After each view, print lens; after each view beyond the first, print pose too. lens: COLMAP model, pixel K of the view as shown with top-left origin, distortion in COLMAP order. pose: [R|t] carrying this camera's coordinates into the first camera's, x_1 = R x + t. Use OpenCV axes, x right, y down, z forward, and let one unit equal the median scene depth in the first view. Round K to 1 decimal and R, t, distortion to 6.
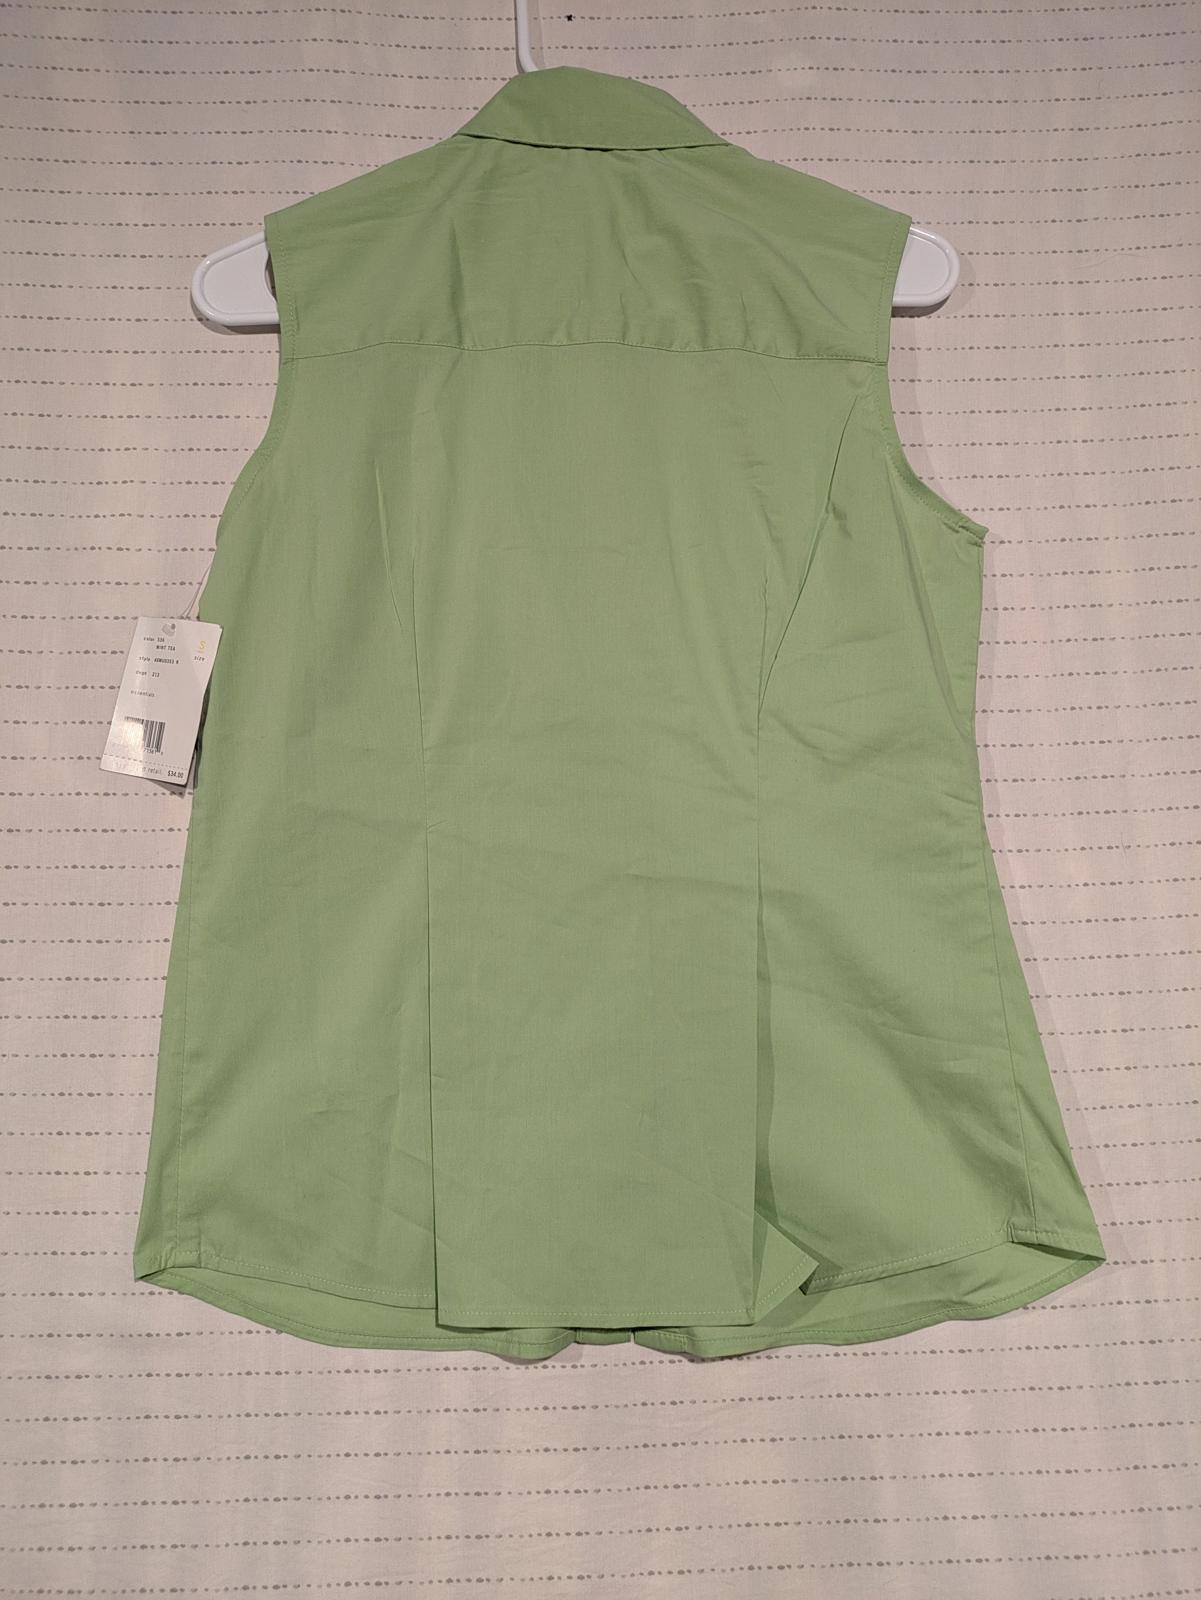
lens RADIAL K [[1189.6, 0, 607.6], [0, 1189.6, 763.5], [0, 0, 1]] dist [0.046918, -0.054896]
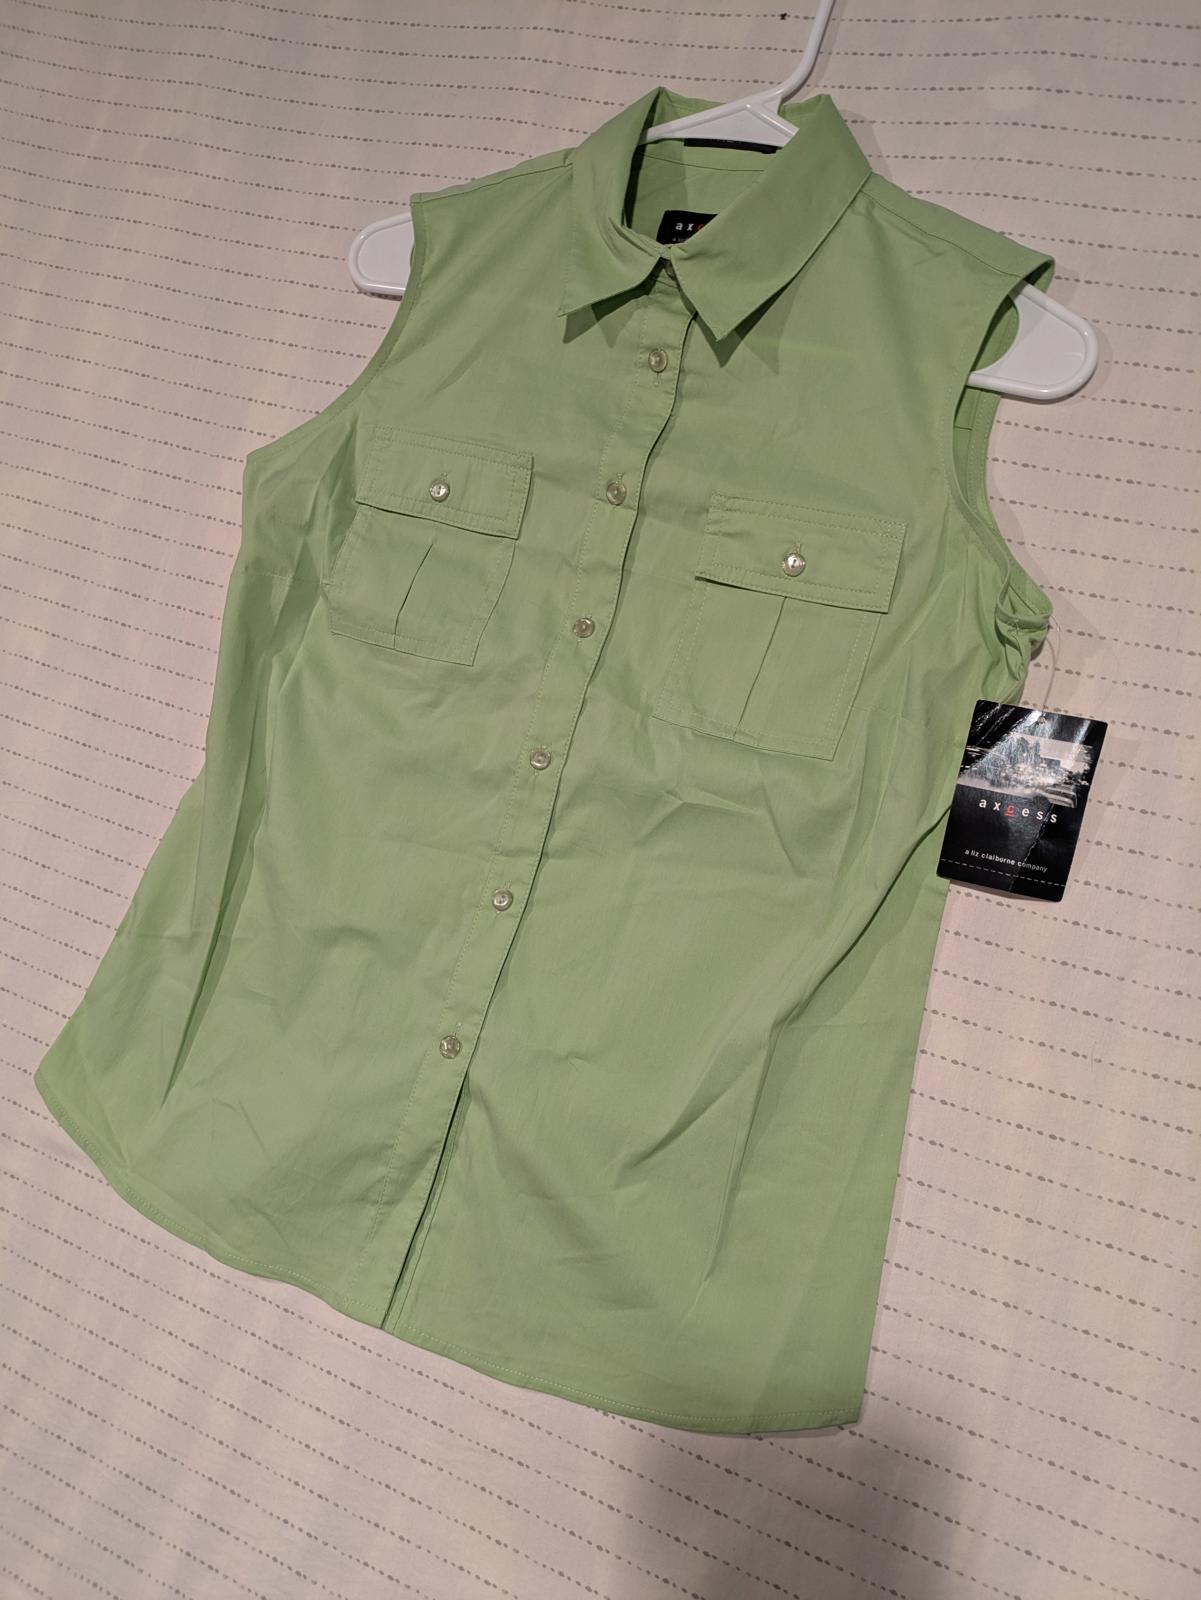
lens RADIAL K [[1189.6, 0, 638.5], [0, 1189.6, 791.6], [0, 0, 1]] dist [0.046918, -0.054896]
pose [[0.899797, 0.267513, -0.344678, 0.396205], [-0.252800, 0.963520, 0.087868, -0.107333], [0.355610, 0.008071, 0.934600, 0.105422]]
